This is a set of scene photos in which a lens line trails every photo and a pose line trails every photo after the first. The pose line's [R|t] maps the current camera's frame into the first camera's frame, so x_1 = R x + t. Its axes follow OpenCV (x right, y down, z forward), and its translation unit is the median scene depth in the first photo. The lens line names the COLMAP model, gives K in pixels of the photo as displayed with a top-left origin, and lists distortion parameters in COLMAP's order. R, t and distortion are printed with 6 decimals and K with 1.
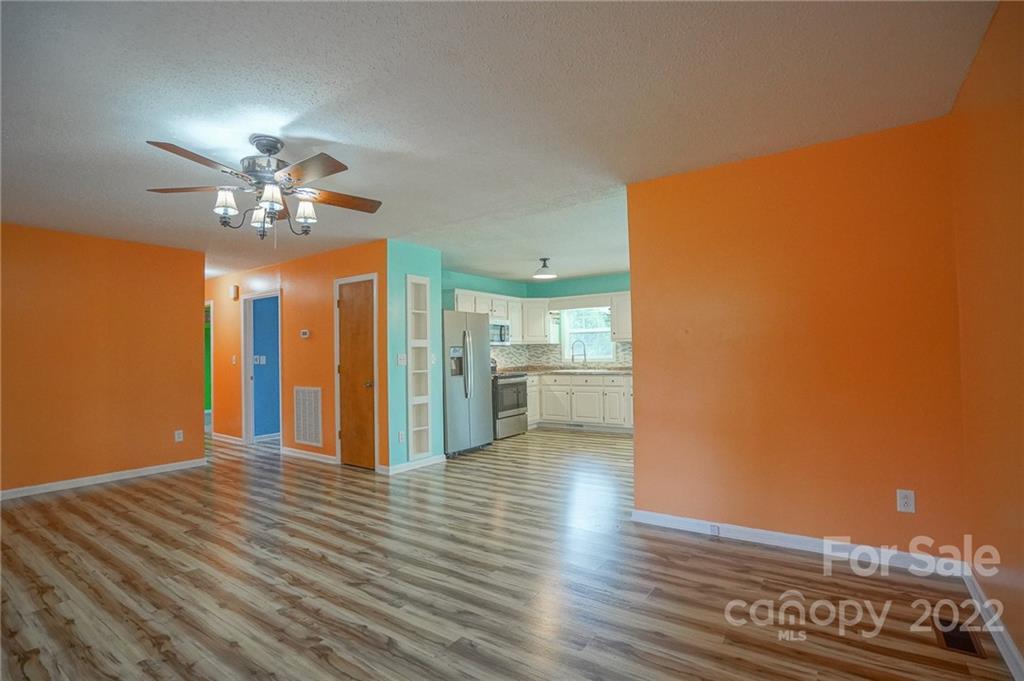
lens RADIAL K [[473.9, 0, 510.3], [0, 473.9, 345.0], [0, 0, 1]] dist [-0.060247, 0.023519]
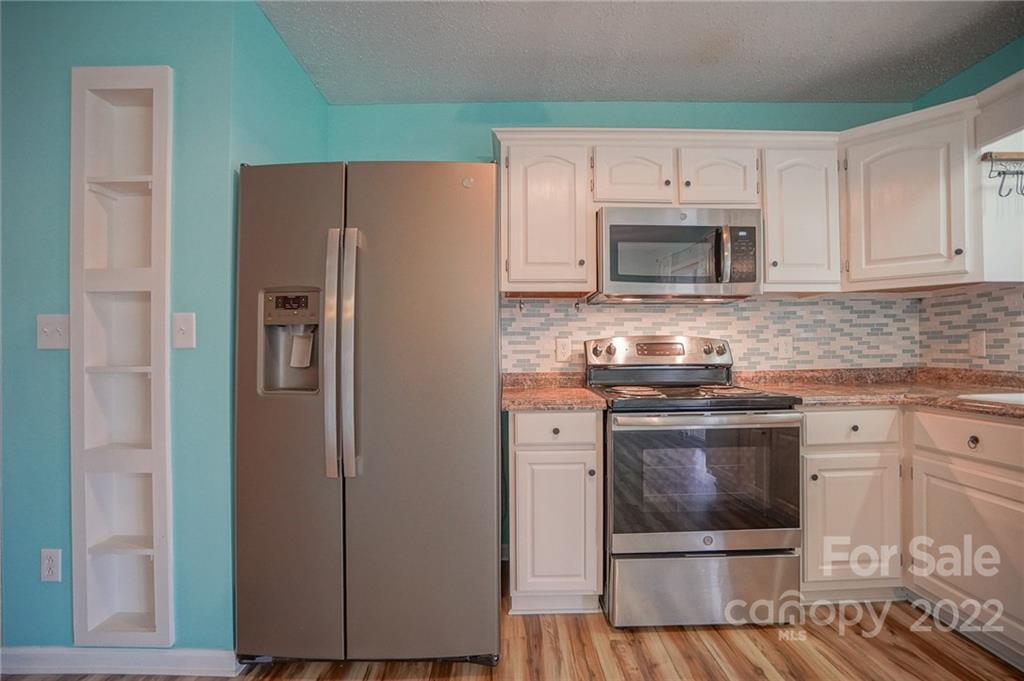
lens RADIAL K [[473.9, 0, 510.3], [0, 473.9, 345.0], [0, 0, 1]] dist [-0.060247, 0.023519]
pose [[0.592237, 0.009140, -0.805712, 0.136653], [0.007778, 0.999824, 0.017059, 0.025366], [0.805726, -0.016370, 0.592062, 0.694492]]
